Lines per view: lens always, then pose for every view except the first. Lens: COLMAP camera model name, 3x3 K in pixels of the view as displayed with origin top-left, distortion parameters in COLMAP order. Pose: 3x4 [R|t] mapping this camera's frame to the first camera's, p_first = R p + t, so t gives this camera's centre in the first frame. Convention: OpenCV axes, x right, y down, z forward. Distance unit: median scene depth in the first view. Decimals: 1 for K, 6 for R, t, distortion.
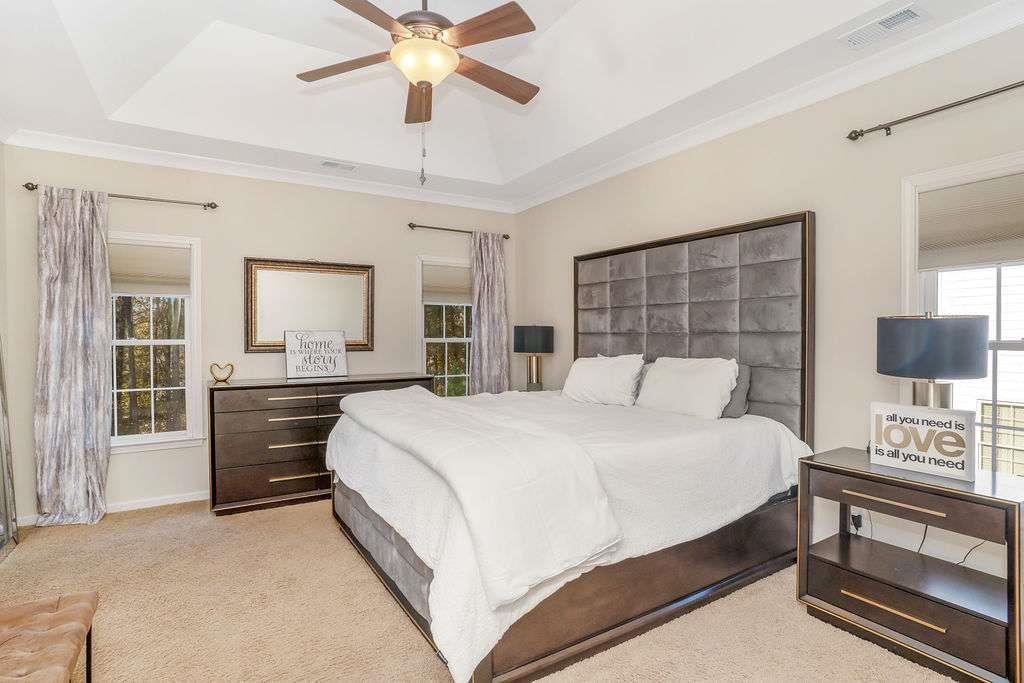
lens RADIAL K [[511.0, 0, 505.6], [0, 511.0, 338.3], [0, 0, 1]] dist [-0.034349, 0.004686]
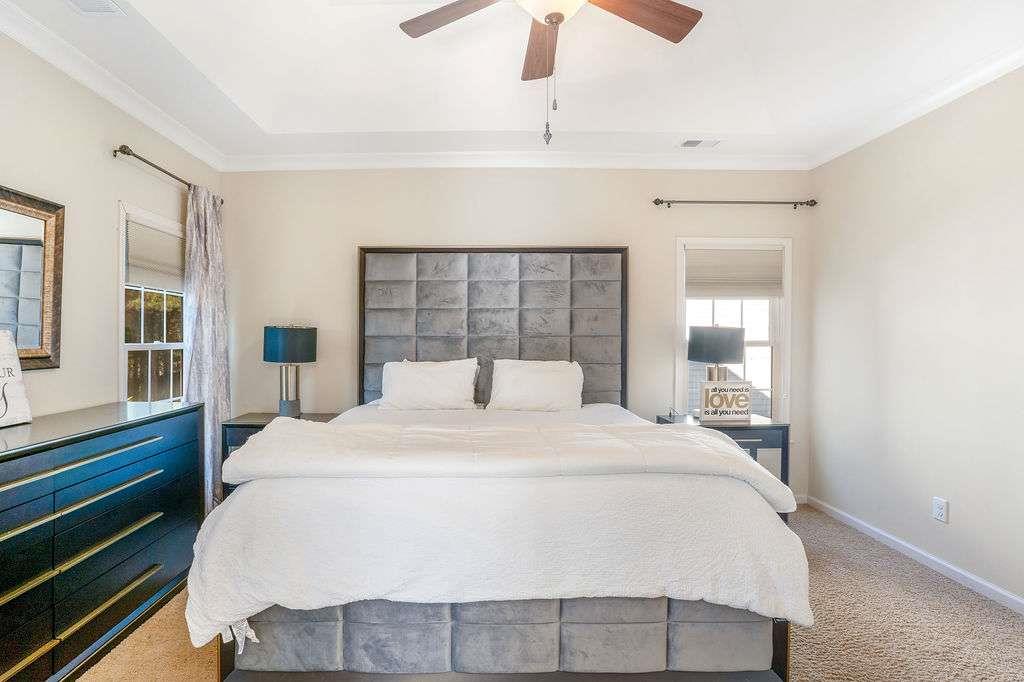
lens RADIAL K [[511.0, 0, 507.3], [0, 511.0, 339.4], [0, 0, 1]] dist [-0.034349, 0.004686]
pose [[0.524525, 0.001139, 0.851394, -0.534276], [0.007684, 0.999952, -0.006071, 0.002221], [-0.851360, 0.009726, 0.524492, 0.400911]]
